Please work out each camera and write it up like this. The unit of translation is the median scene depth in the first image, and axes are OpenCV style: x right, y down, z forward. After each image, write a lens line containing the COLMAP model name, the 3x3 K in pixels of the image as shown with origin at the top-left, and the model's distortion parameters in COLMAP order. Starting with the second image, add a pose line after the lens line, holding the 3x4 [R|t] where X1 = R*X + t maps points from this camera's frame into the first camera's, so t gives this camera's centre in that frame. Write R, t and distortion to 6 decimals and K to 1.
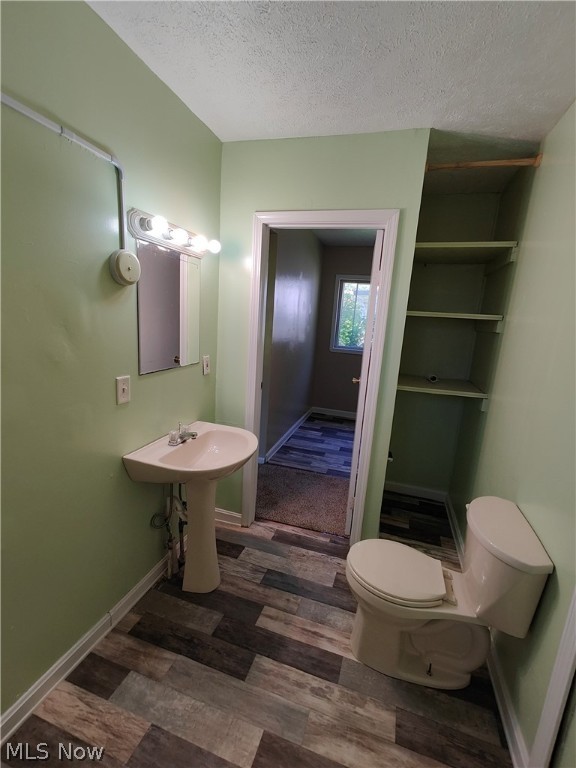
lens RADIAL K [[334.1, 0, 290.3], [0, 334.1, 383.6], [0, 0, 1]] dist [0.000230, 0.000033]
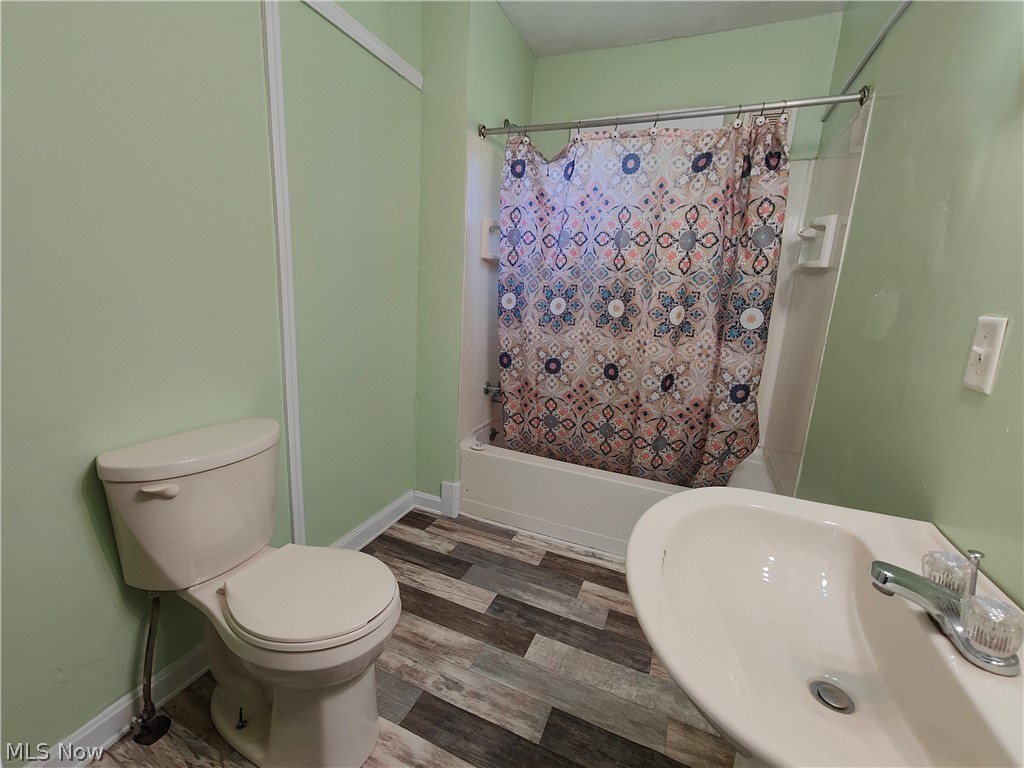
lens RADIAL K [[445.4, 0, 508.8], [0, 445.4, 381.1], [0, 0, 1]] dist [0.000230, 0.000033]
pose [[-0.989945, -0.130738, 0.054001, -0.005028], [-0.098581, 0.911444, 0.399438, -0.120603], [-0.101441, 0.390099, -0.915168, 1.634417]]
